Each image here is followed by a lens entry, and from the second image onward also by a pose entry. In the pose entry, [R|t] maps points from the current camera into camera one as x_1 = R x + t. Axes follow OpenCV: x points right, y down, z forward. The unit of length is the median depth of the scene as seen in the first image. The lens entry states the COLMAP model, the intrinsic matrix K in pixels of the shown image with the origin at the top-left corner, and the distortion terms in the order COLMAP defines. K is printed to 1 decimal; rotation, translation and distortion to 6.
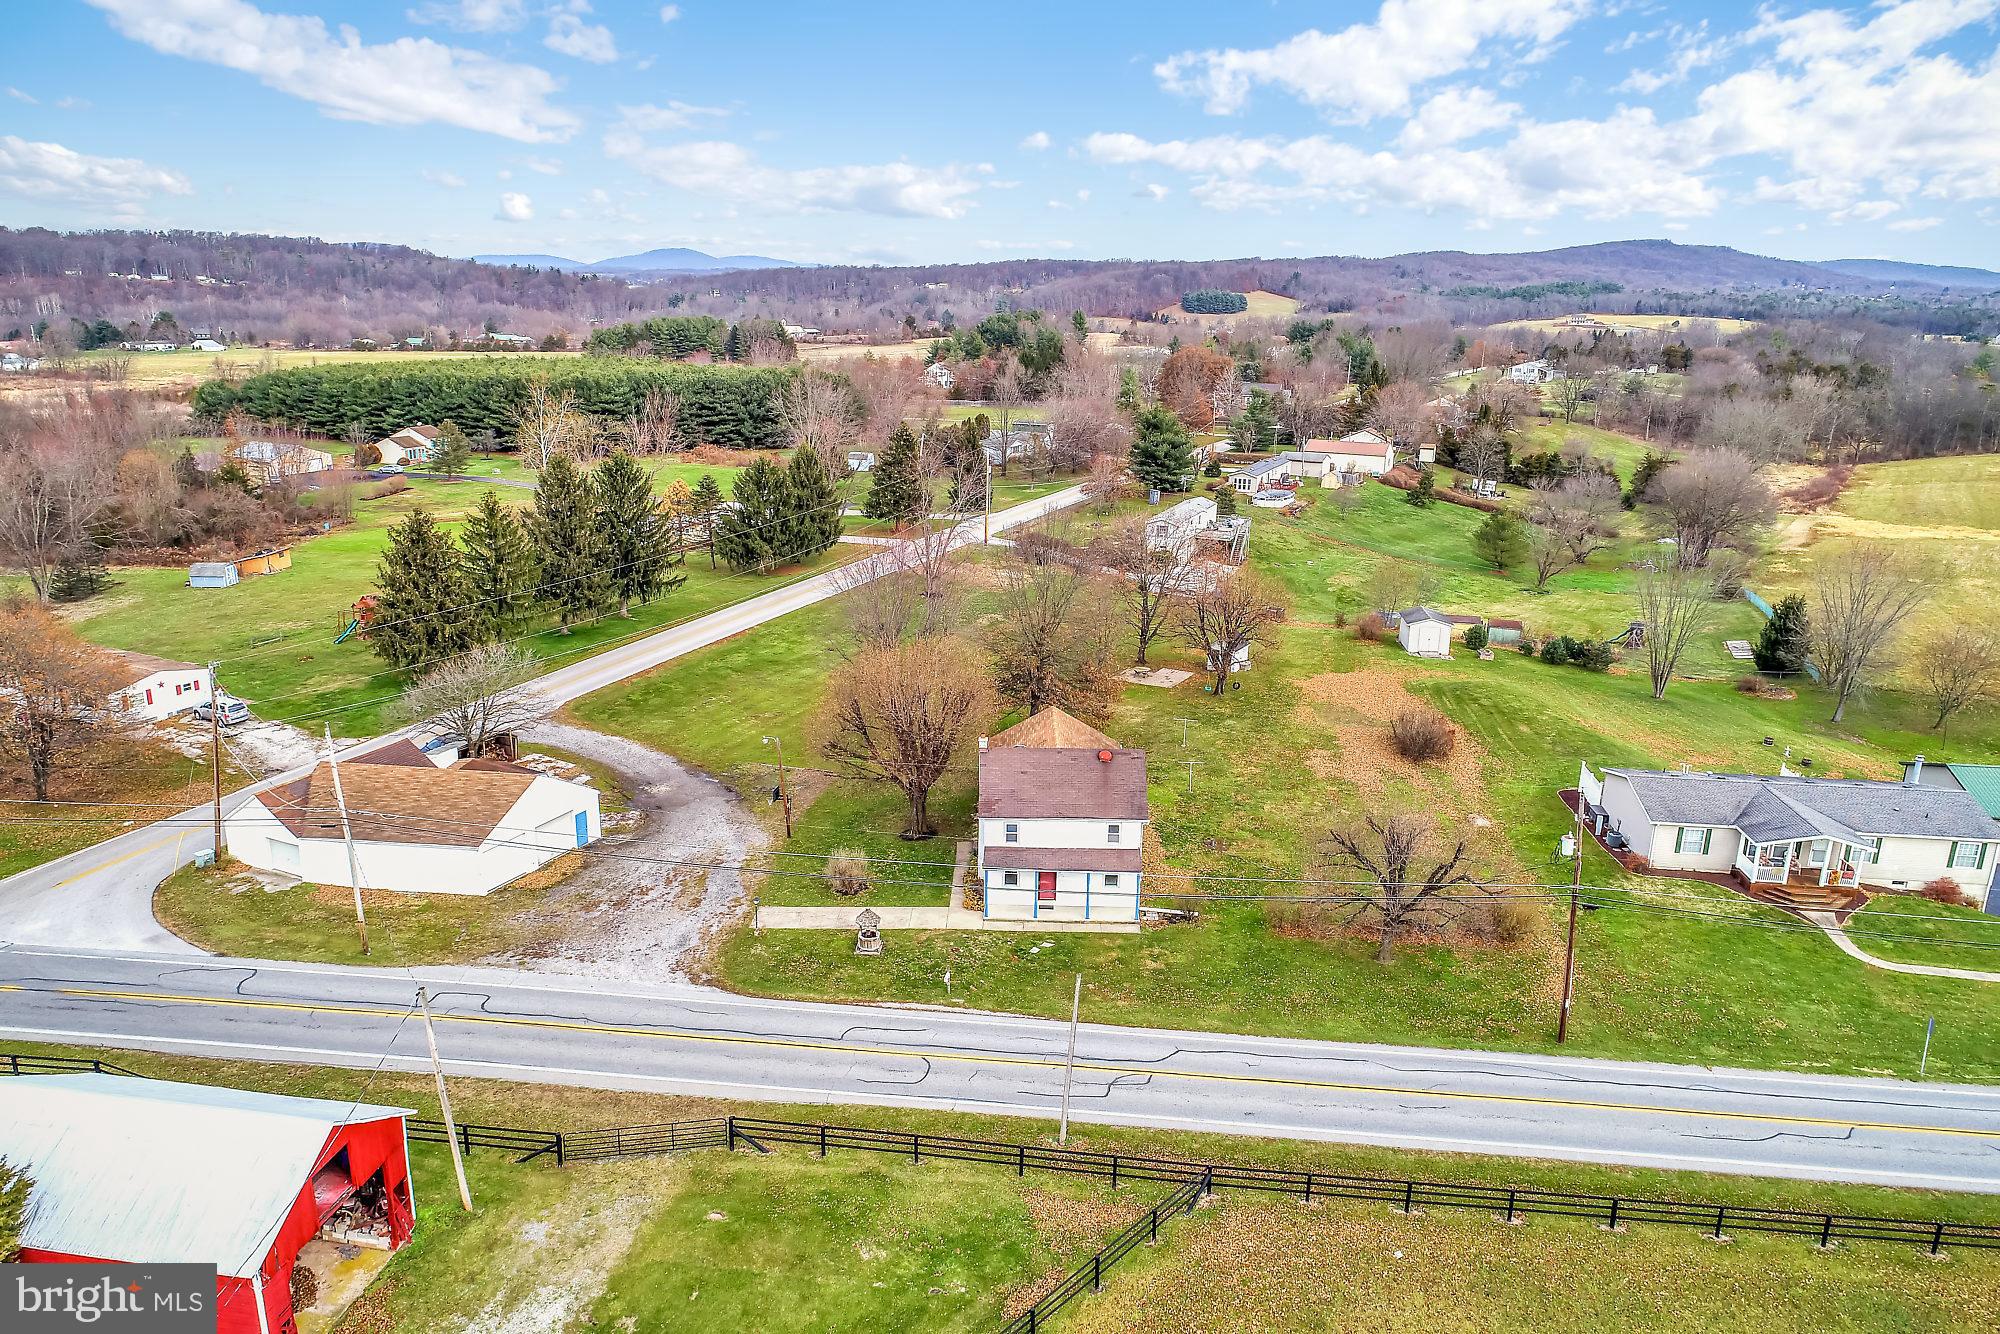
lens RADIAL K [[1340.1, 0, 1000.0], [0, 1340.1, 667.0], [0, 0, 1]] dist [-0.003993, 0.001901]
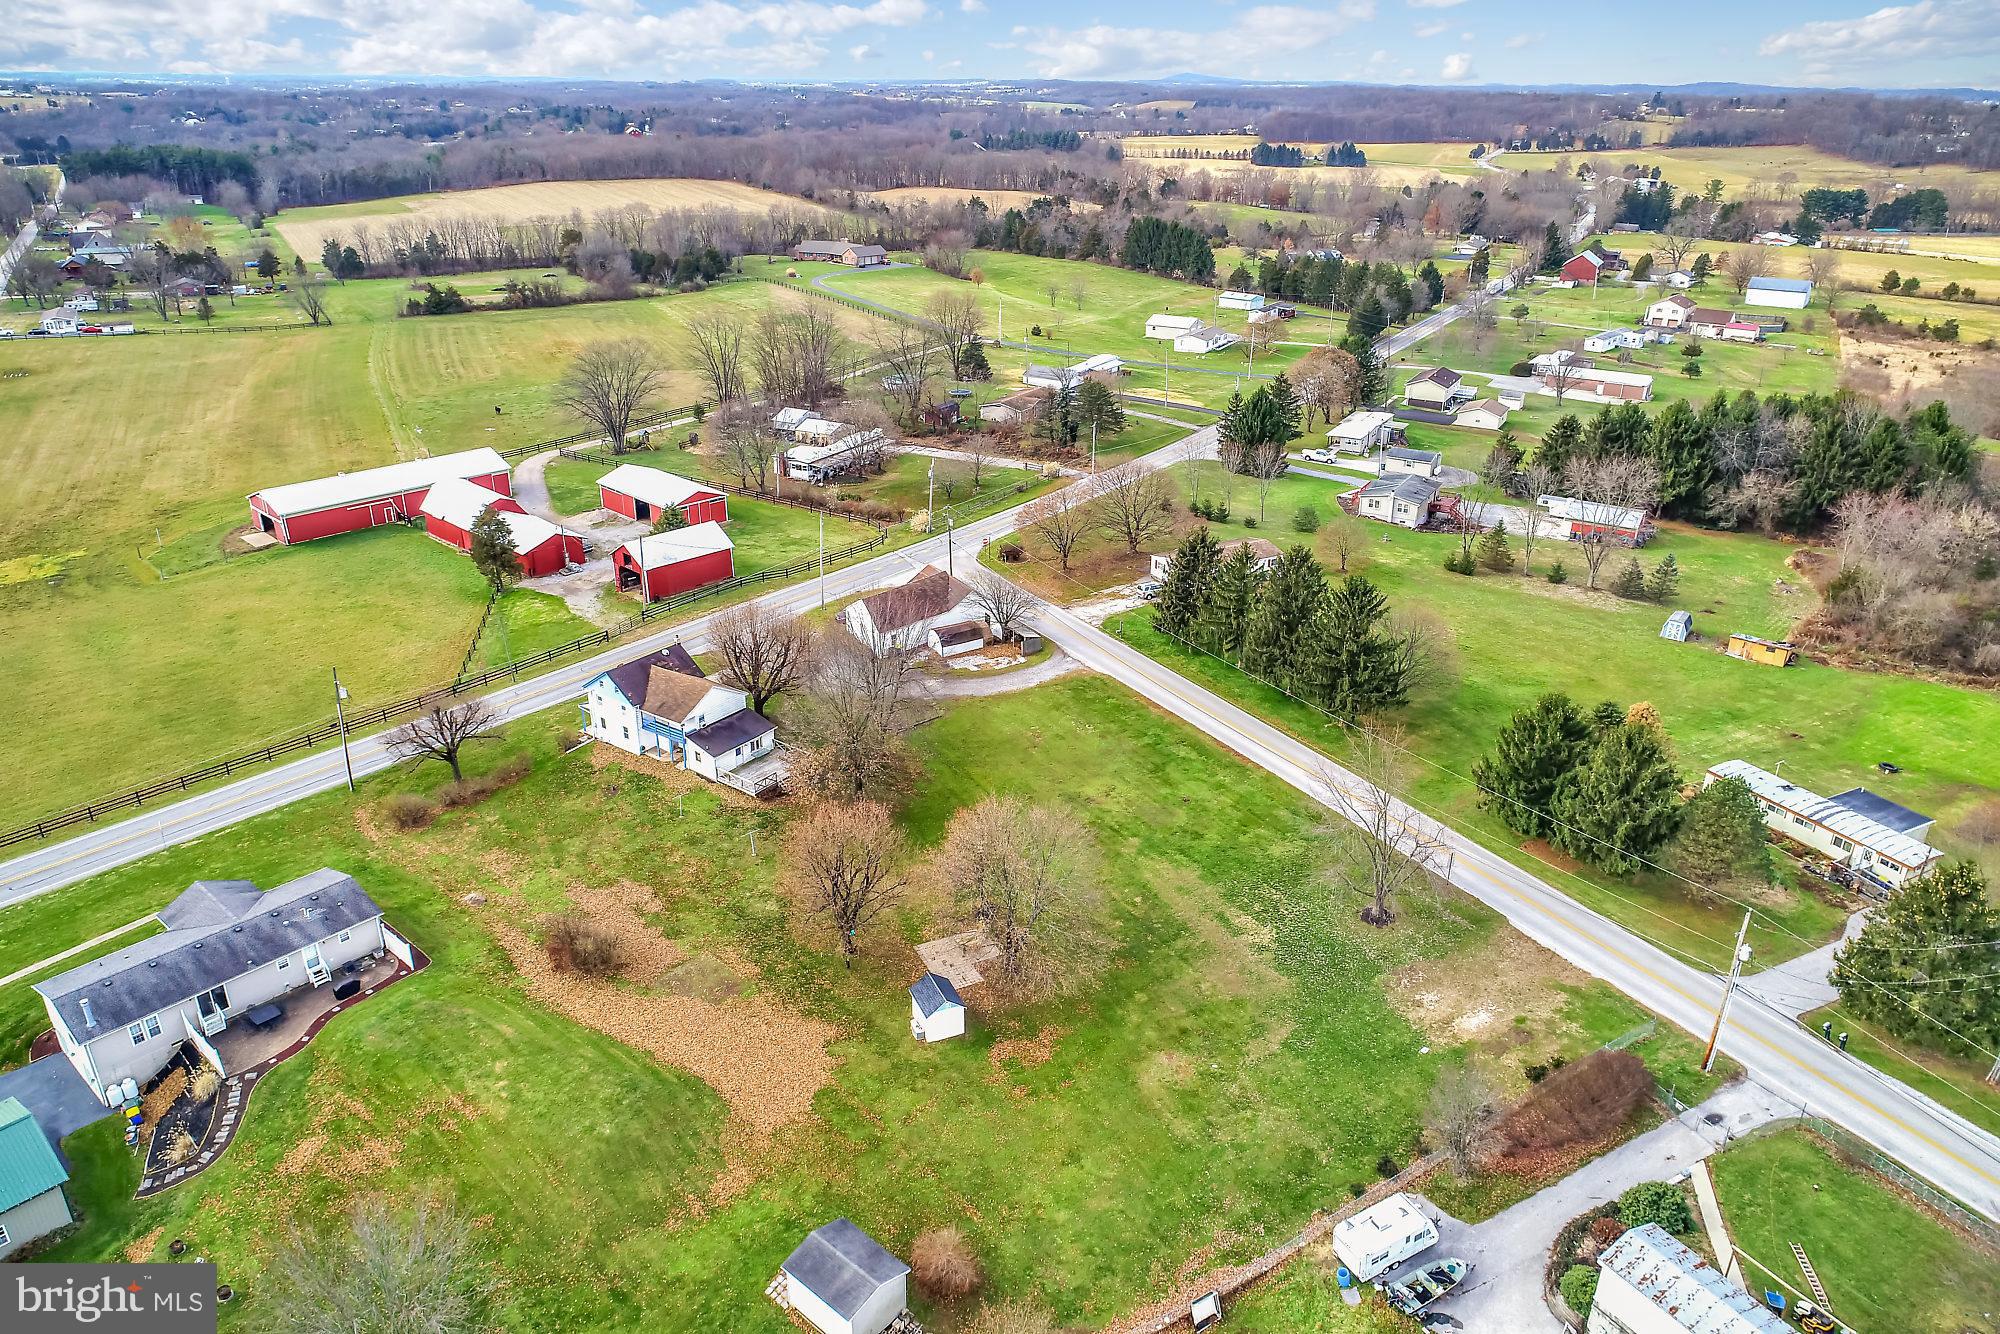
lens RADIAL K [[1340.1, 0, 1000.0], [0, 1340.1, 667.0], [0, 0, 1]] dist [-0.003993, 0.001901]
pose [[-0.573766, 0.311296, -0.757553, 0.832700], [-0.243660, 0.818192, 0.520761, -0.715572], [0.781935, 0.483380, -0.393601, 1.548543]]
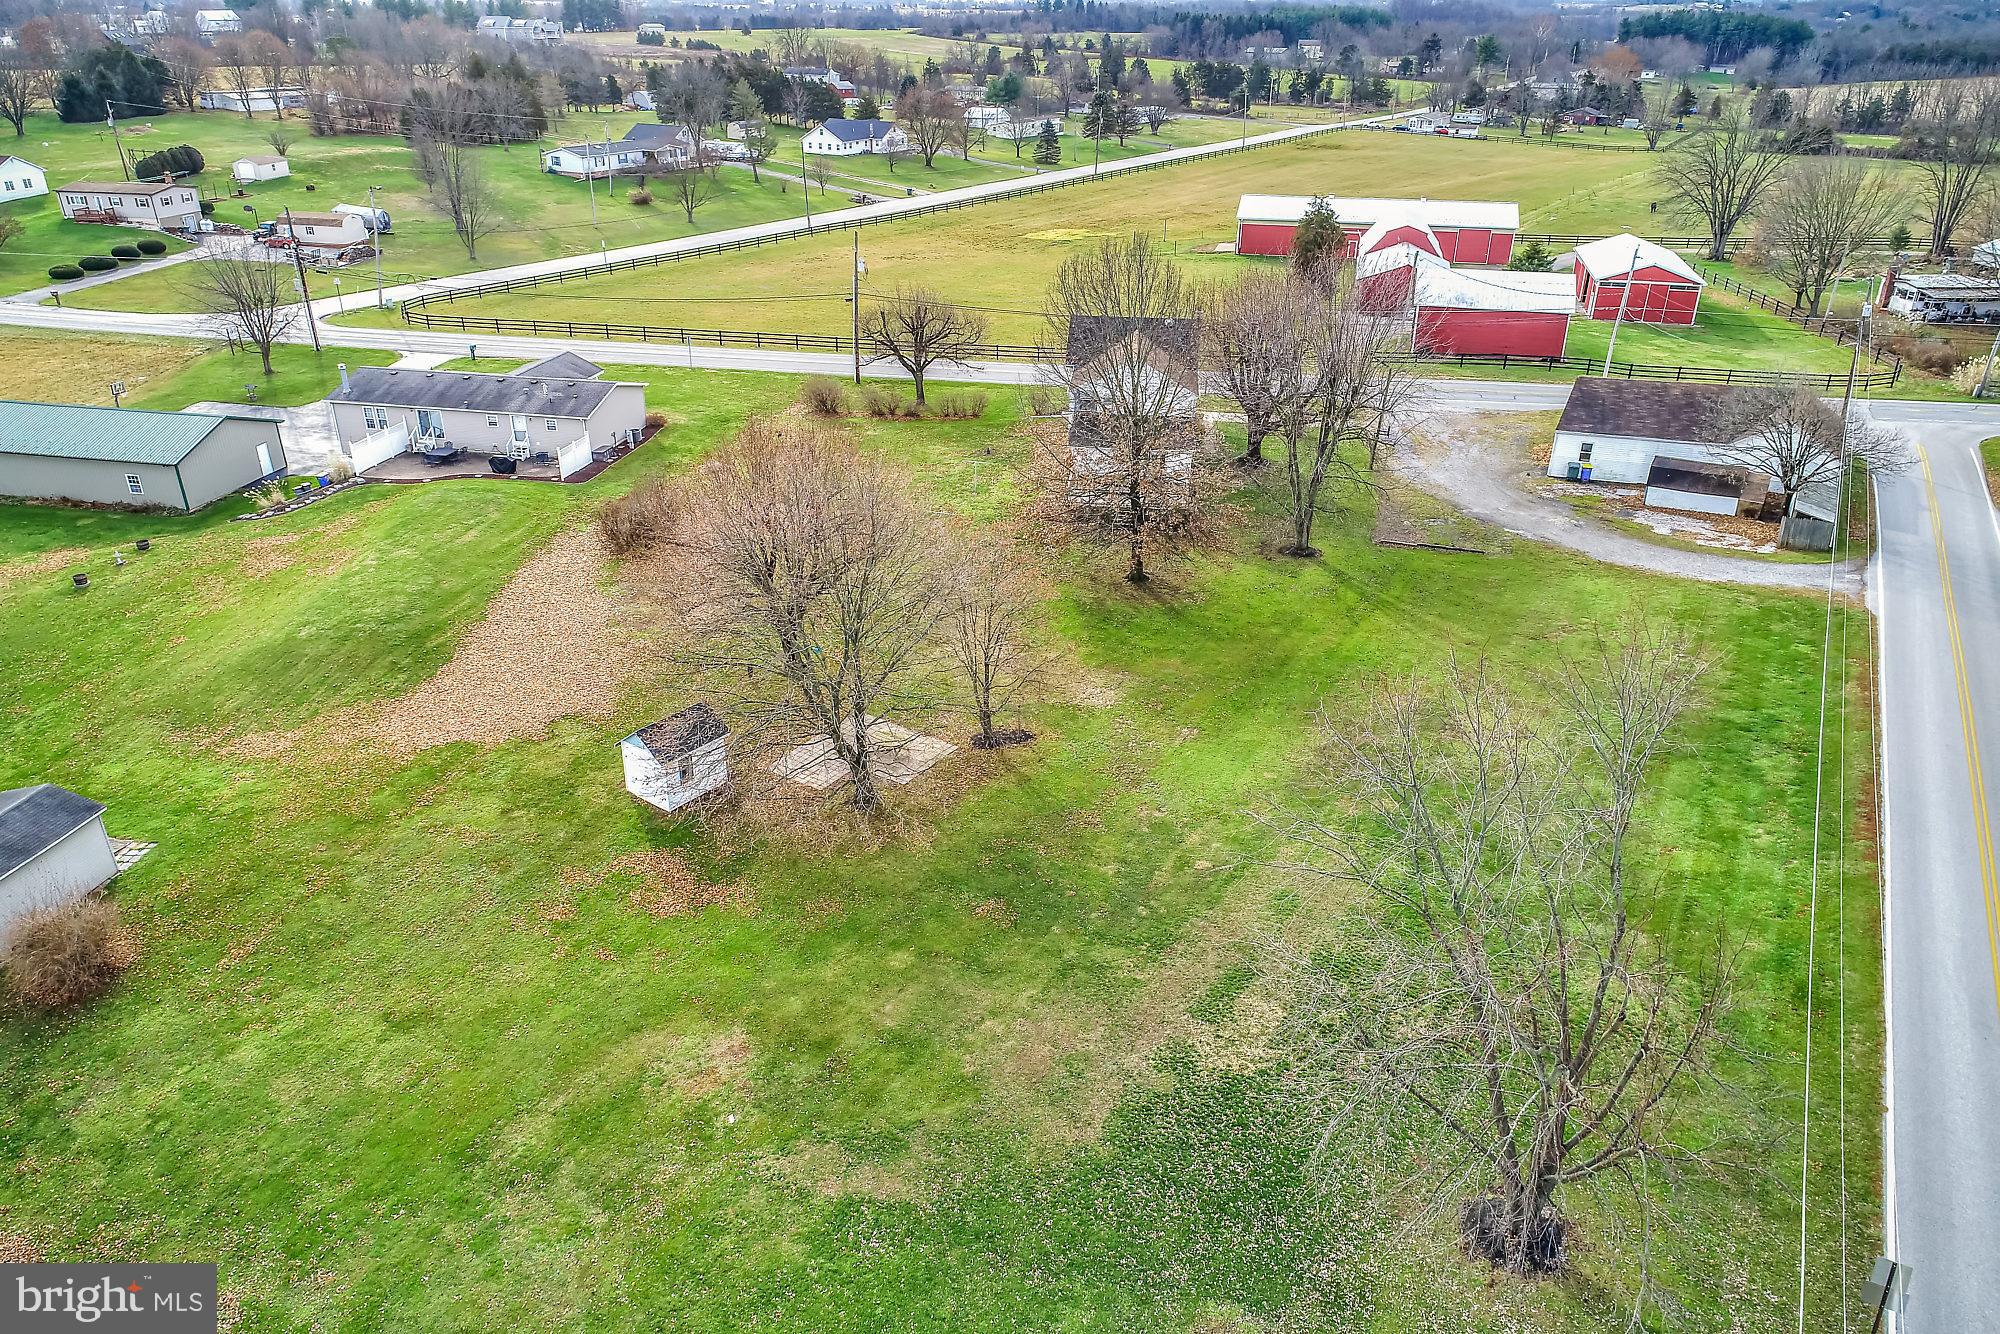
lens RADIAL K [[1372.2, 0, 996.7], [0, 1372.2, 599.5], [0, 0, 1]] dist [-0.002324, 0.004848]
pose [[-0.994318, -0.059880, 0.088006, 0.034767], [0.010196, 0.769393, 0.638694, -0.425645], [-0.105957, 0.635963, -0.764411, 1.637988]]
